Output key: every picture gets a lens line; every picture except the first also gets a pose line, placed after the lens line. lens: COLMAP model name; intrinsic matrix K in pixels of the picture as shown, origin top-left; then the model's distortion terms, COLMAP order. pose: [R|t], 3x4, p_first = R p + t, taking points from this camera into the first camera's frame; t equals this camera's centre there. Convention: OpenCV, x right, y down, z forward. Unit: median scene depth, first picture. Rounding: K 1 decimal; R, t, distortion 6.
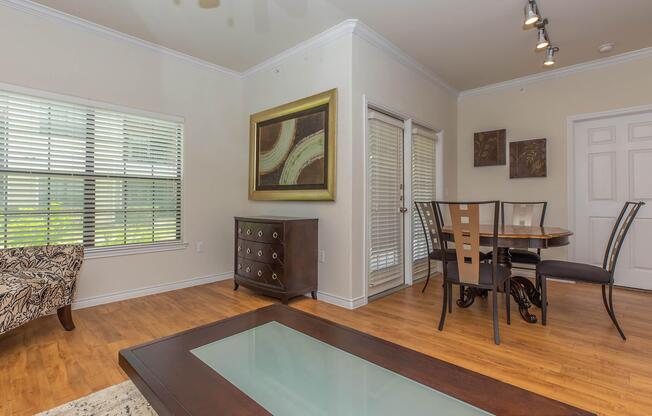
lens RADIAL K [[294.5, 0, 334.4], [0, 294.5, 198.8], [0, 0, 1]] dist [0.004237, 0.000180]
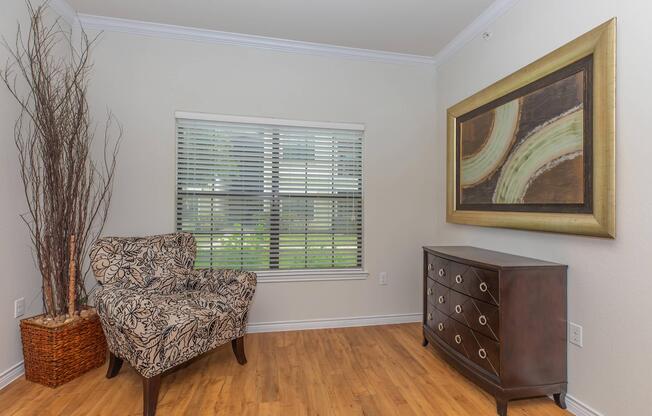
lens RADIAL K [[294.5, 0, 334.4], [0, 294.5, 198.8], [0, 0, 1]] dist [0.004237, 0.000180]
pose [[0.785224, -0.003127, -0.619204, -0.057373], [-0.017094, 0.999497, -0.026725, -0.037200], [0.618976, 0.031570, 0.784775, 0.285385]]
